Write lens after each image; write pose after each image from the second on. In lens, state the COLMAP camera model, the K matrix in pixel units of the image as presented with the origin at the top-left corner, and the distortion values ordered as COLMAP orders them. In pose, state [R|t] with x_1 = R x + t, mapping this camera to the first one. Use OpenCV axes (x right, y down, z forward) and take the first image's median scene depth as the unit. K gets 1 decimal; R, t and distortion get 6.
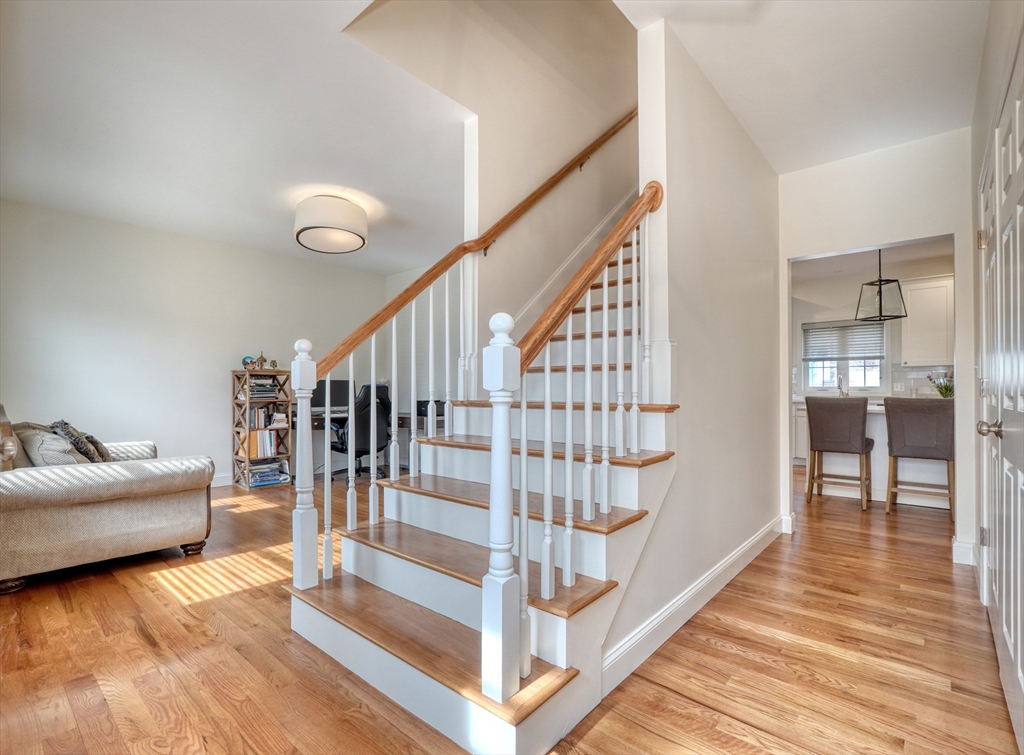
lens RADIAL K [[488.7, 0, 532.9], [0, 488.7, 390.5], [0, 0, 1]] dist [0.000088, -0.000412]
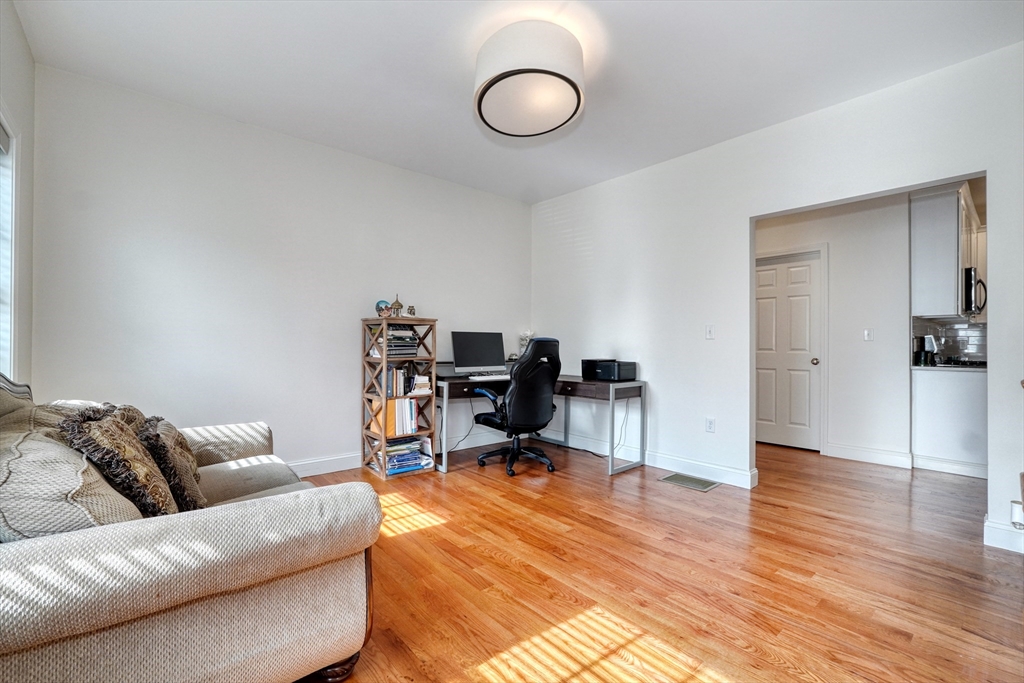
lens RADIAL K [[455.0, 0, 532.8], [0, 455.0, 343.2], [0, 0, 1]] dist [-0.011786, 0.000516]
pose [[0.990532, 0.005365, -0.137177, -0.255664], [-0.005909, 0.999976, -0.003562, -0.001656], [0.137154, 0.004339, 0.990540, 0.334223]]
